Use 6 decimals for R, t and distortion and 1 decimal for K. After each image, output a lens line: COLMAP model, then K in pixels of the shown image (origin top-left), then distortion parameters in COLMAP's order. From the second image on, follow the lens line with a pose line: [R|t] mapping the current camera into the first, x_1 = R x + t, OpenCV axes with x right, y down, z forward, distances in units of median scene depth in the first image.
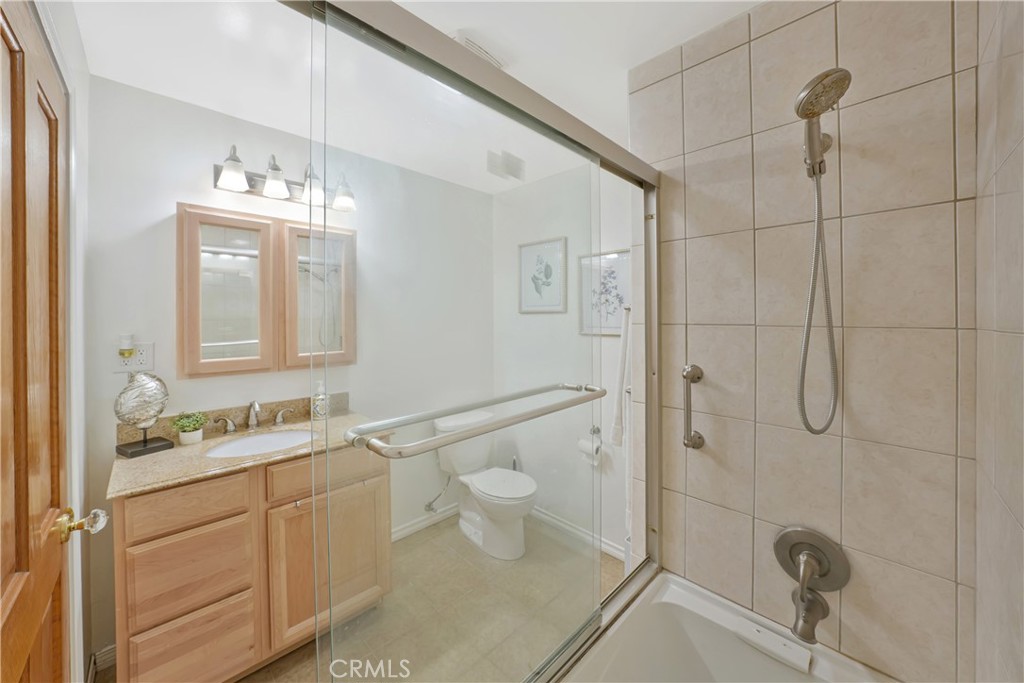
lens RADIAL K [[368.3, 0, 516.1], [0, 368.3, 315.4], [0, 0, 1]] dist [-0.013789, 0.000053]
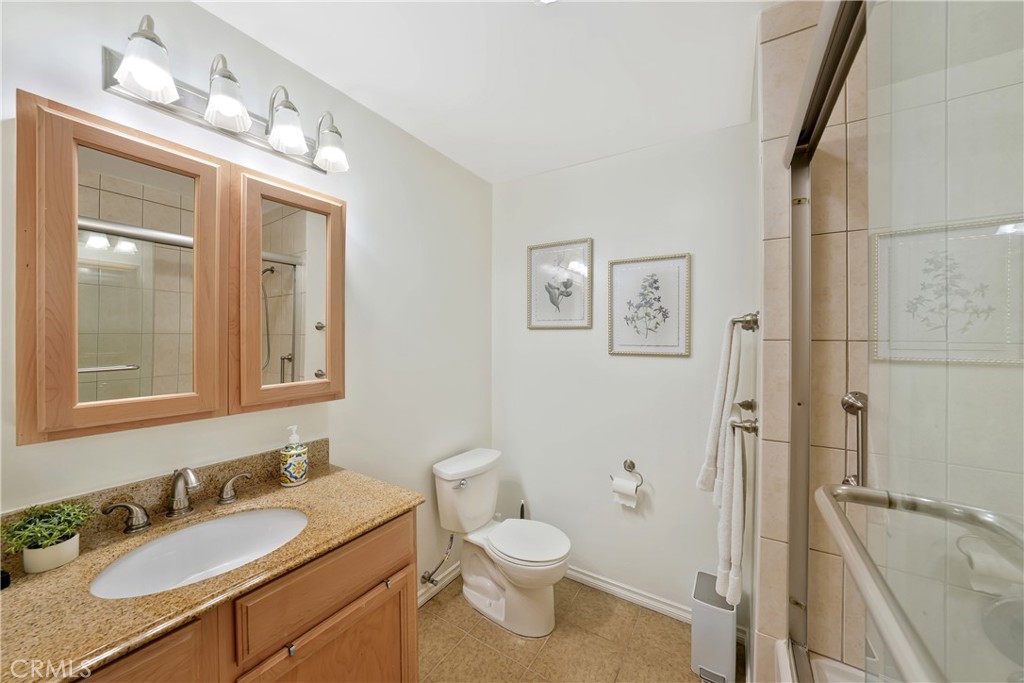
lens RADIAL K [[359.9, 0, 507.5], [0, 359.9, 338.6], [0, 0, 1]] dist [-0.024221, 0.006794]
pose [[0.977282, 0.007440, 0.211812, -0.298123], [-0.009101, 0.999935, 0.006869, 0.016076], [-0.211747, -0.008641, 0.977286, 0.303270]]
